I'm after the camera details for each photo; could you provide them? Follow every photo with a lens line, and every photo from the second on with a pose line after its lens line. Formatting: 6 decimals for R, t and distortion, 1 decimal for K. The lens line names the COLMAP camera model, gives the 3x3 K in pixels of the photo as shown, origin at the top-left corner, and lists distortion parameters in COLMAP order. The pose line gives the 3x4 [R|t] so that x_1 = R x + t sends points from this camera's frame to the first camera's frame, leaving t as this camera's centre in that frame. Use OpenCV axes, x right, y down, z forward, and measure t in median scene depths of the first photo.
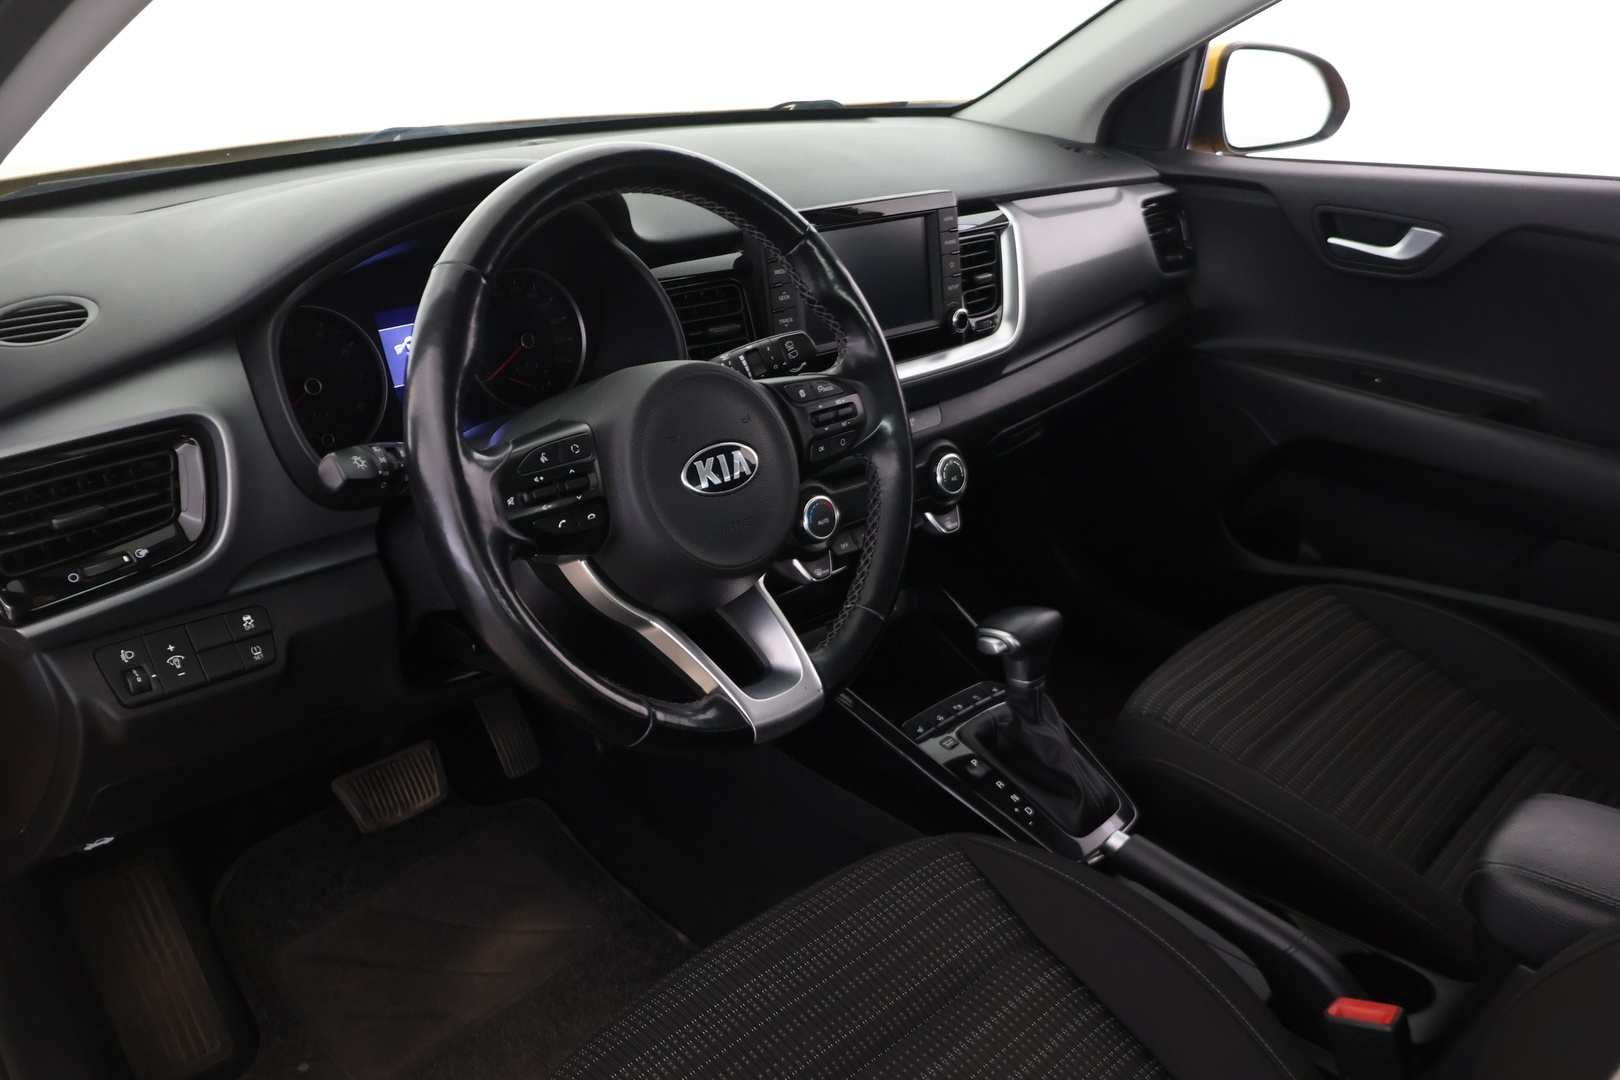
lens RADIAL K [[1363.6, 0, 838.6], [0, 1363.6, 541.4], [0, 0, 1]] dist [-0.006785, -0.001887]
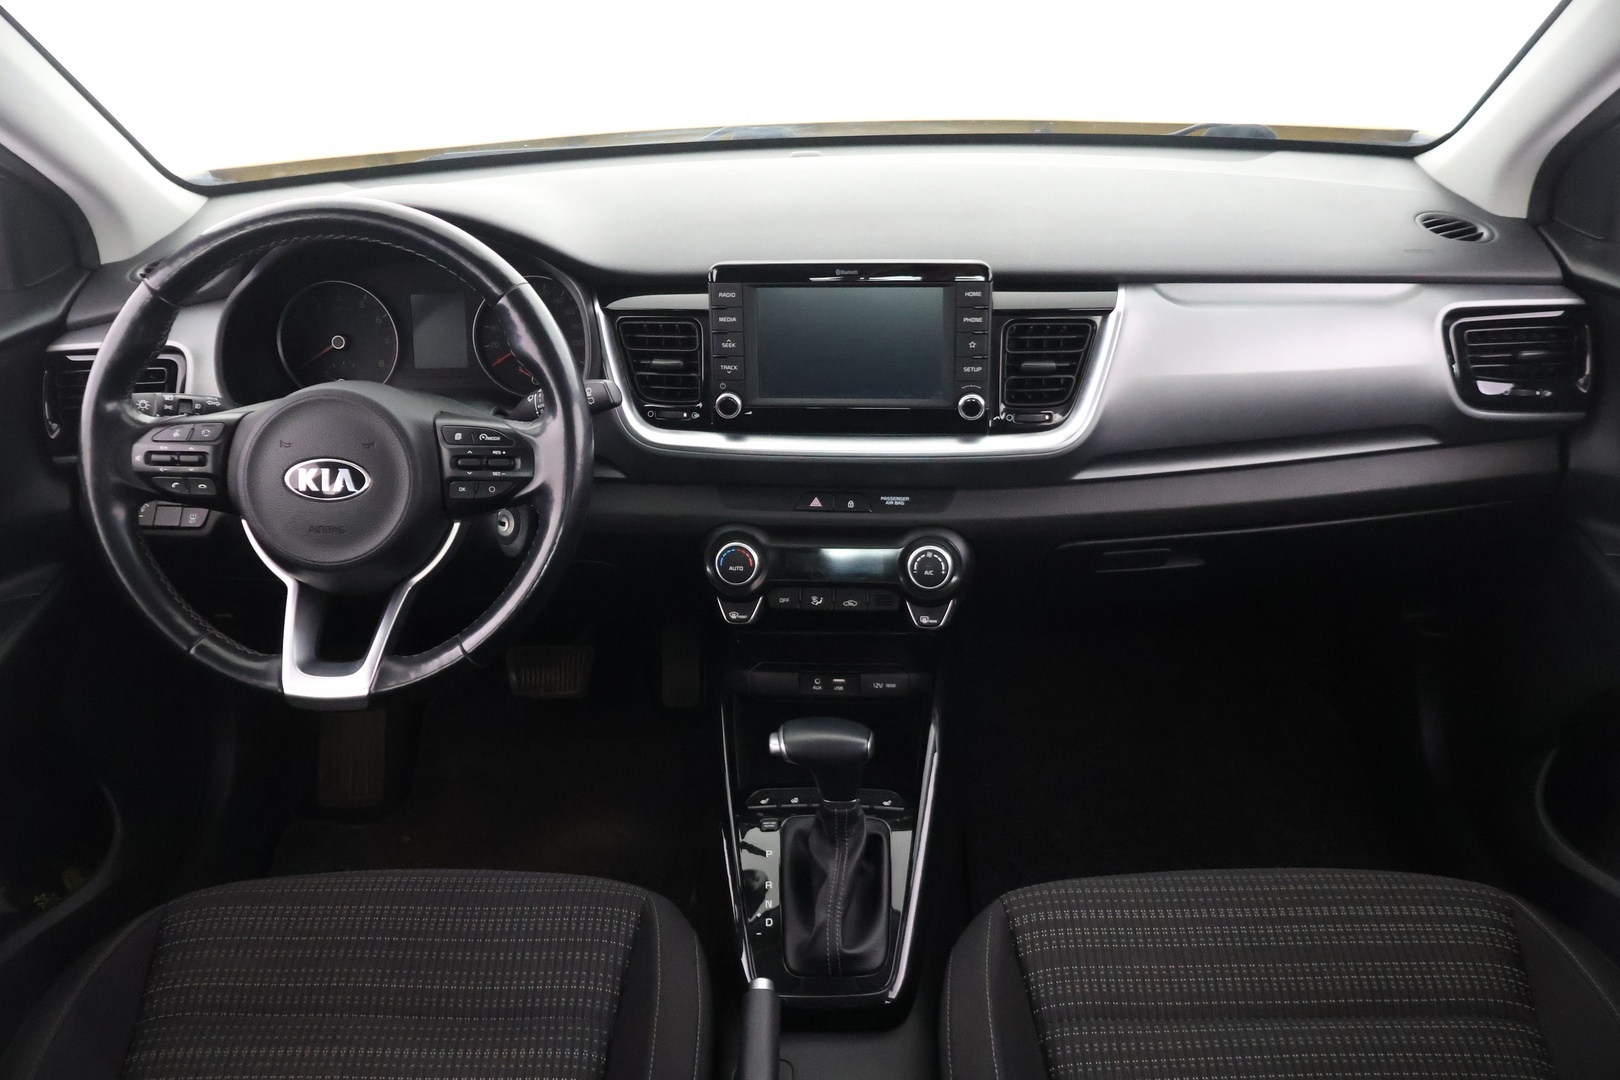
lens RADIAL K [[1363.6, 0, 838.6], [0, 1363.6, 541.4], [0, 0, 1]] dist [-0.006785, -0.001887]
pose [[0.671396, 0.293316, -0.680583, 0.673065], [-0.258662, 0.953338, 0.155697, -0.196416], [0.694494, 0.071506, 0.715937, 0.306304]]
